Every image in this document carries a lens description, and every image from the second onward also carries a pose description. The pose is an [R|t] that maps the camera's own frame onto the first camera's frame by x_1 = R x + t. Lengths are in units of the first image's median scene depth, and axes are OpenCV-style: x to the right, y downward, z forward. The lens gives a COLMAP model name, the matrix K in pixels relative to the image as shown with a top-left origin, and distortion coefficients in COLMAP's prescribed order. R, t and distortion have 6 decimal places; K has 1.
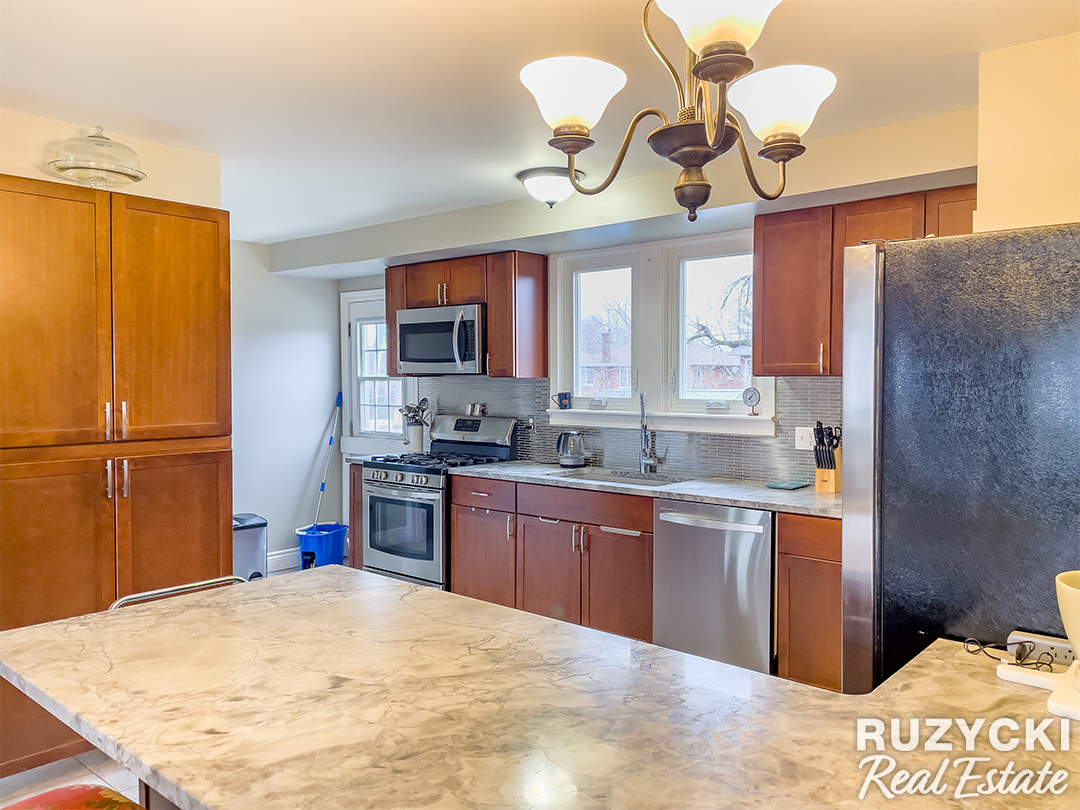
lens RADIAL K [[814.3, 0, 572.5], [0, 814.3, 403.5], [0, 0, 1]] dist [0.060615, -0.049418]
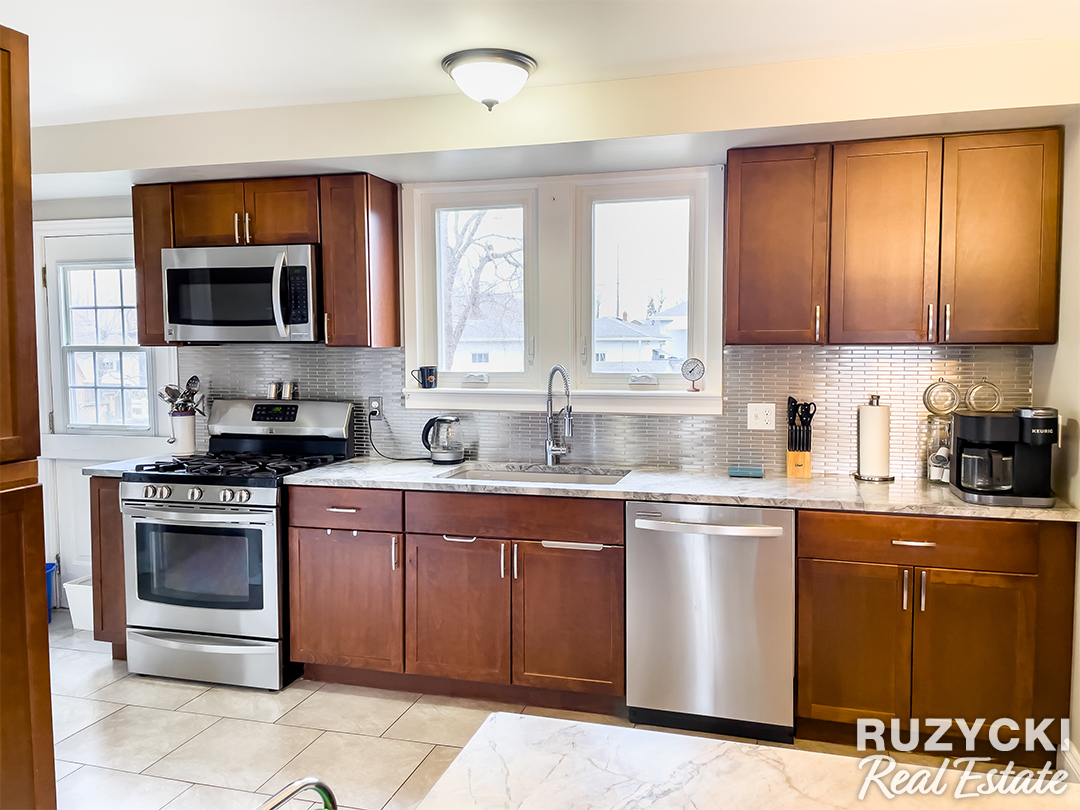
lens RADIAL K [[814.3, 0, 545.5], [0, 814.3, 395.8], [0, 0, 1]] dist [0.060615, -0.049418]
pose [[0.908769, -0.029407, 0.416262, -0.231980], [0.016746, 0.999280, 0.034033, -0.010185], [-0.416964, -0.023958, 0.908607, 0.256107]]
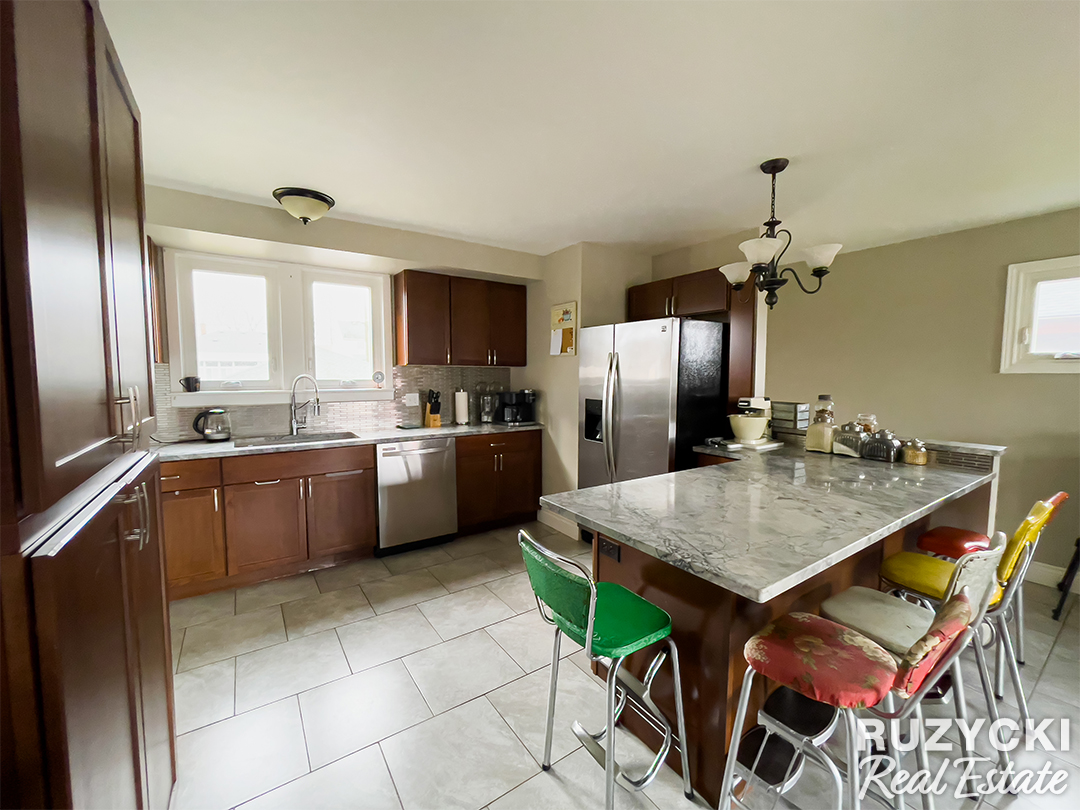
lens RADIAL K [[435.4, 0, 533.3], [0, 435.4, 407.4], [0, 0, 1]] dist [-0.005713, 0.001522]
pose [[0.275299, -0.075860, 0.958361, -0.462066], [0.027764, 0.997093, 0.070951, -0.001132], [-0.960958, 0.007076, 0.276605, 0.390419]]
